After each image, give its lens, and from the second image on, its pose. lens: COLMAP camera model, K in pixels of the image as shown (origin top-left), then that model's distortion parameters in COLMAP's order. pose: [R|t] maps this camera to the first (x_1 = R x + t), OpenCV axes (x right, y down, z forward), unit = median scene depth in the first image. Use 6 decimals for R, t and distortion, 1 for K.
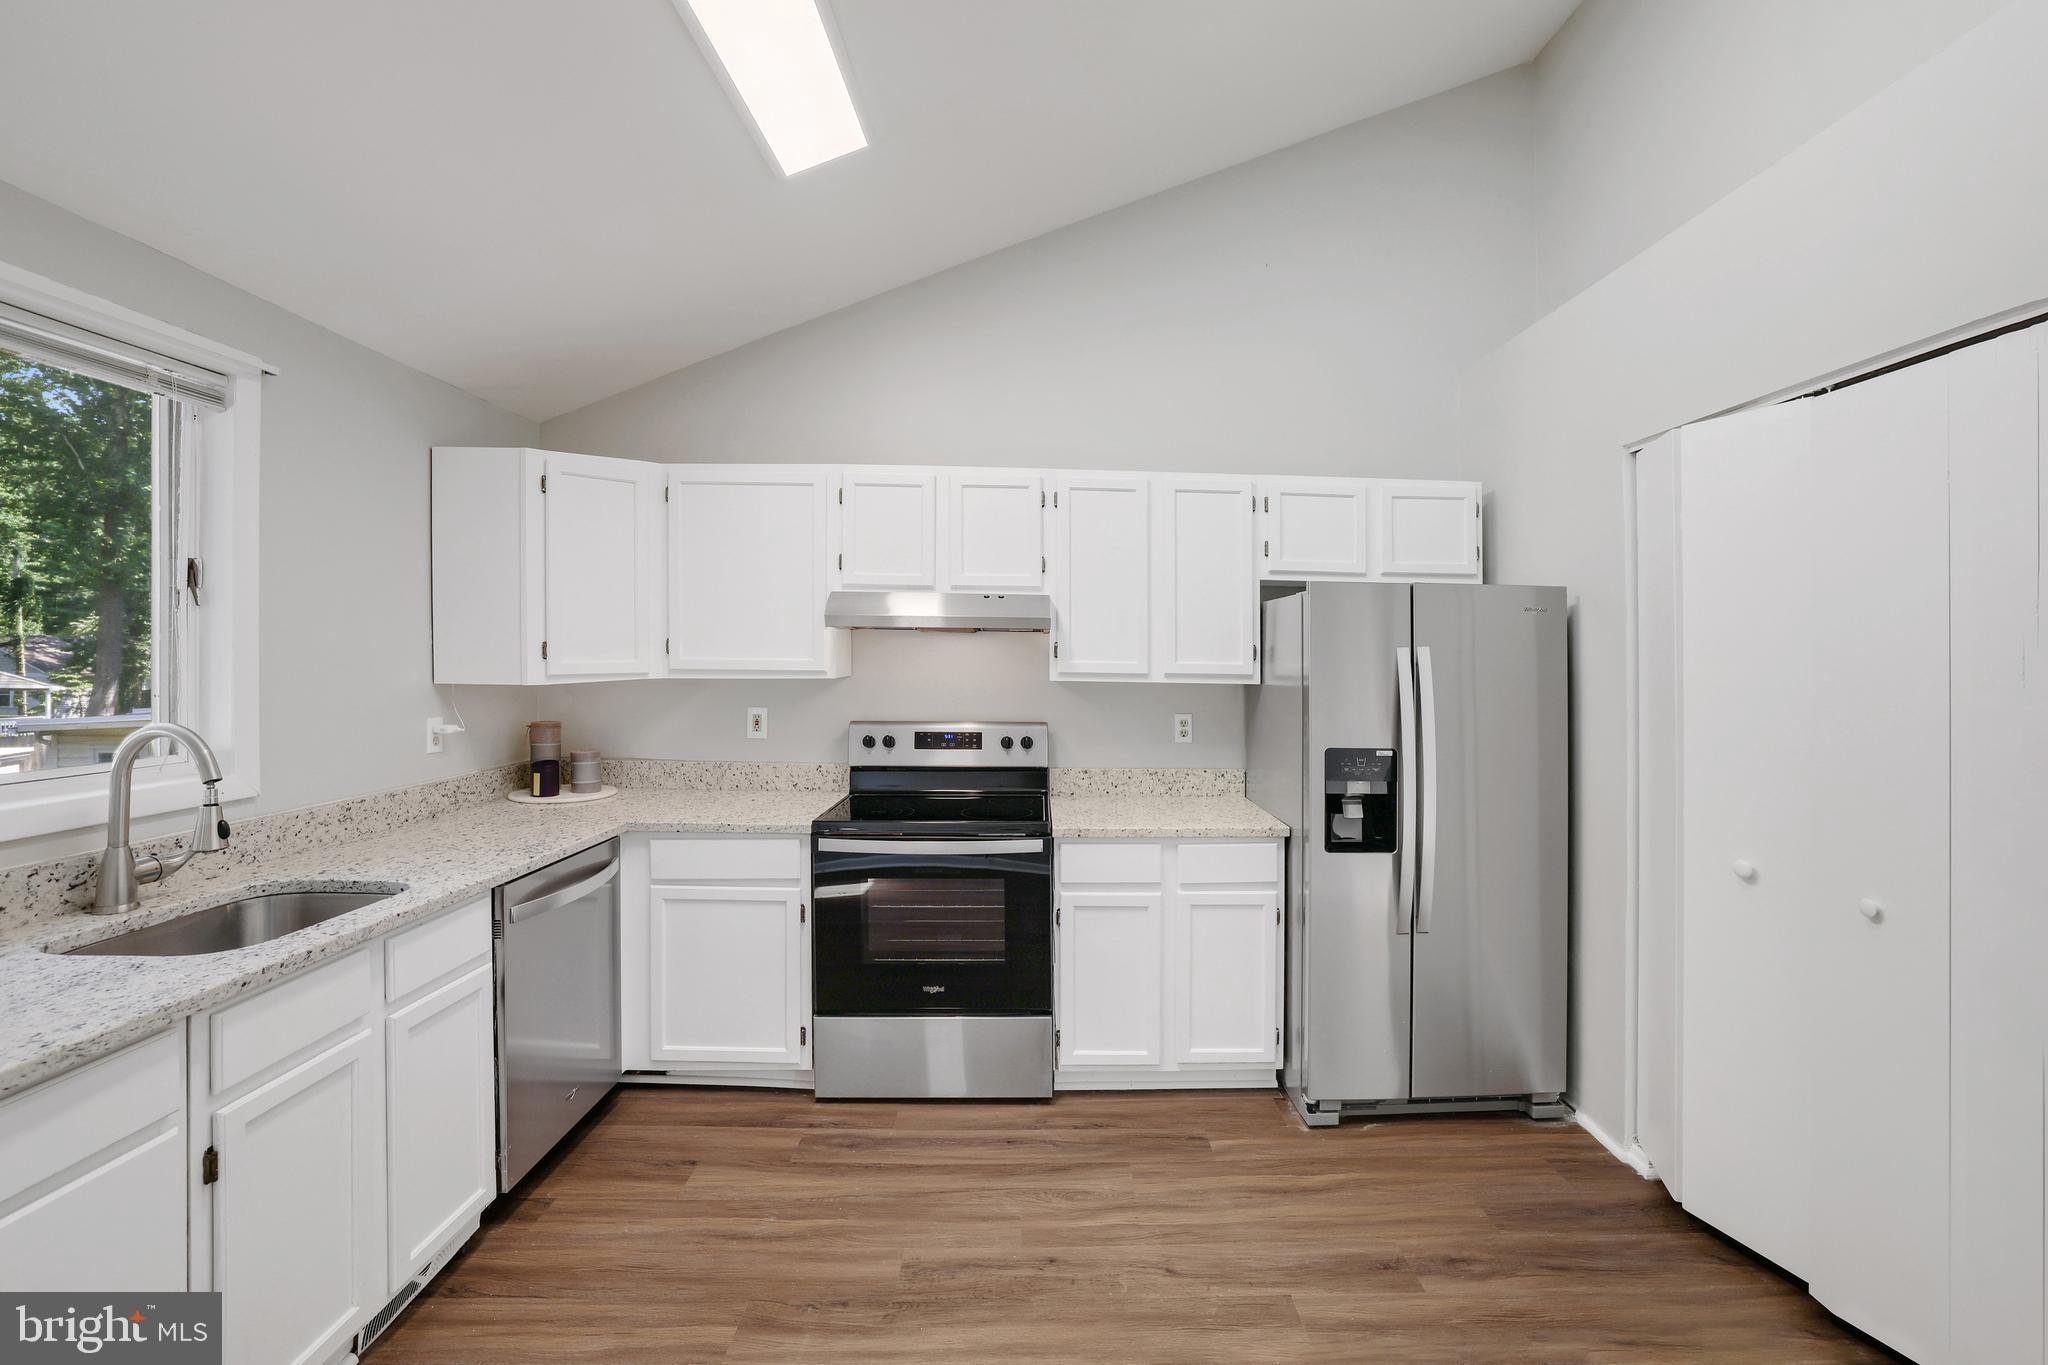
lens RADIAL K [[886.7, 0, 1029.0], [0, 886.7, 644.7], [0, 0, 1]] dist [-0.049203, 0.018200]
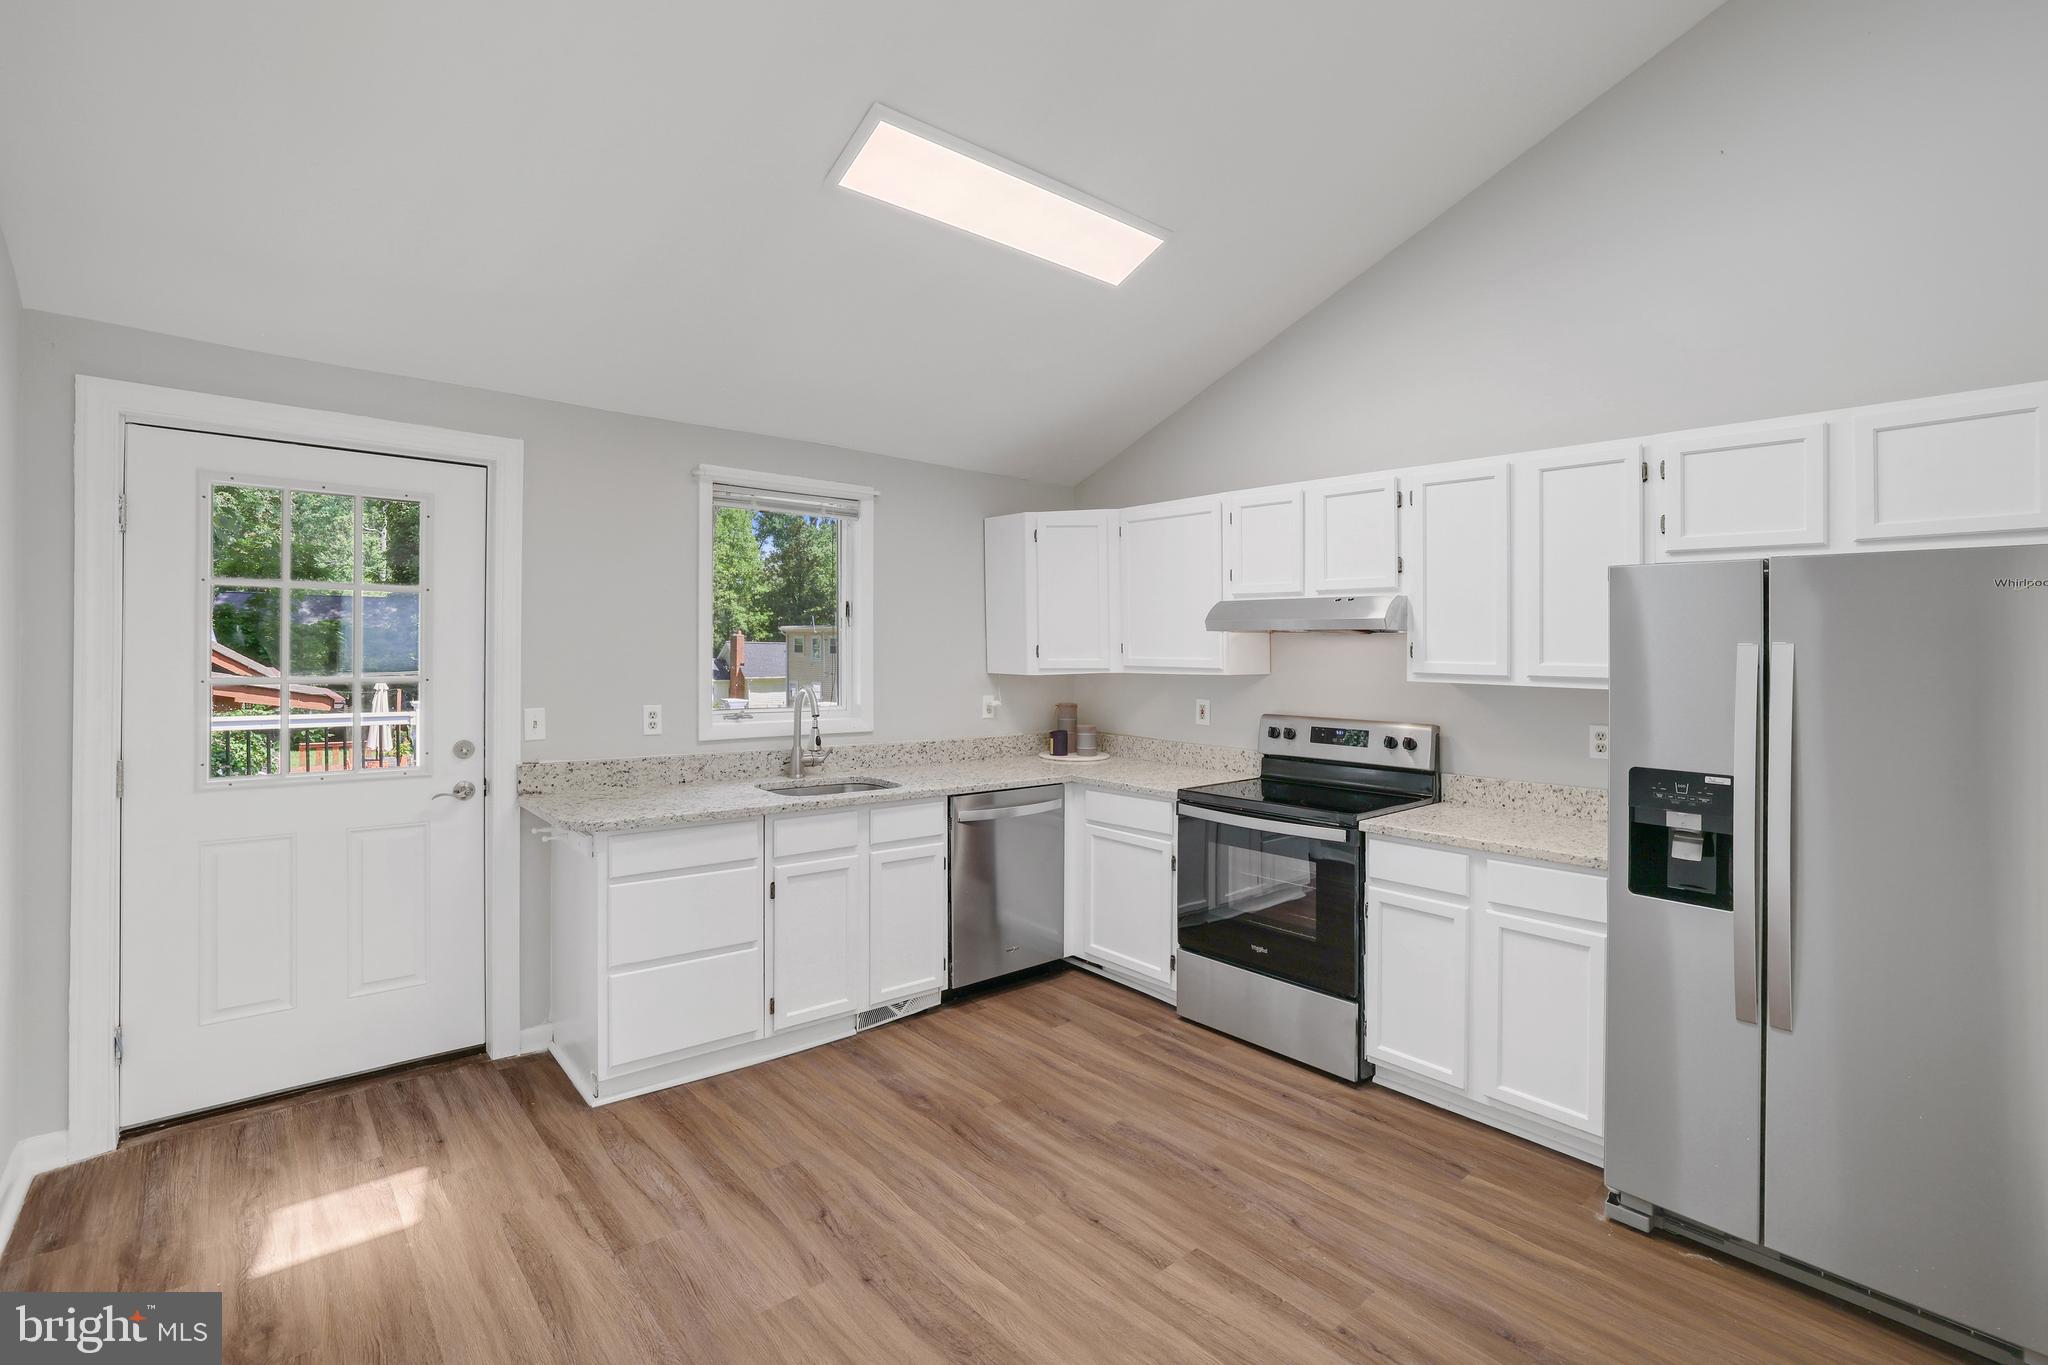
lens RADIAL K [[908.6, 0, 1015.8], [0, 908.6, 660.0], [0, 0, 1]] dist [-0.012662, 0.000535]
pose [[0.637065, 0.004349, -0.770798, 0.601198], [0.002628, 0.999966, 0.007813, 0.008759], [0.770806, -0.007003, 0.637032, 0.015230]]
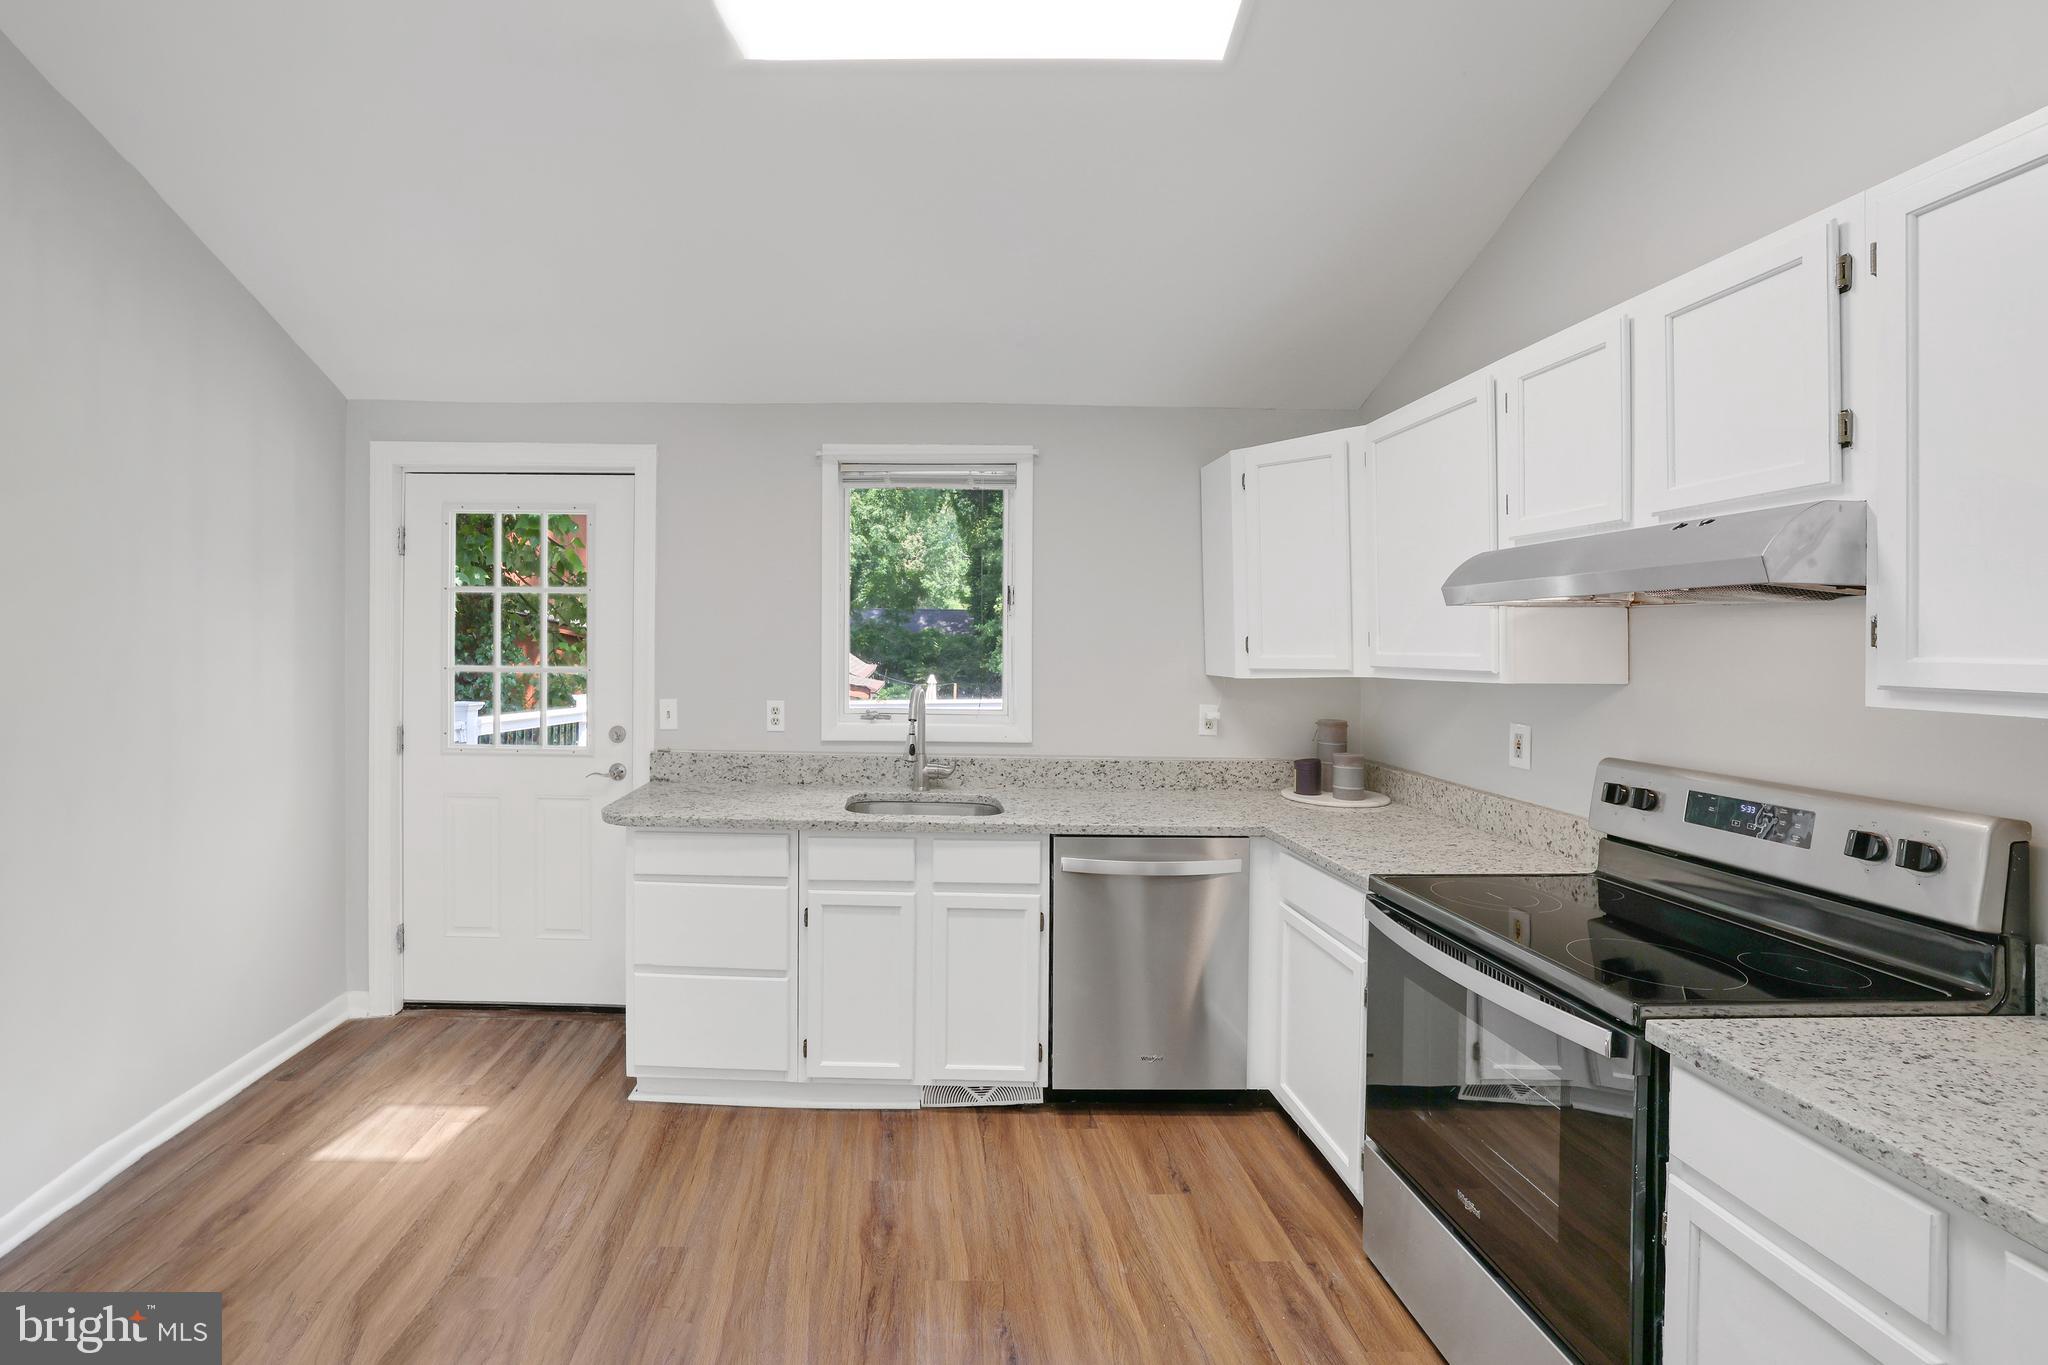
lens RADIAL K [[871.7, 0, 919.4], [0, 871.7, 658.9], [0, 0, 1]] dist [-0.043423, 0.017218]
pose [[-0.001731, 0.004174, -0.999990, 0.476037], [-0.000495, 0.999991, 0.004175, 0.019240], [0.999998, 0.000502, -0.001729, 0.638231]]
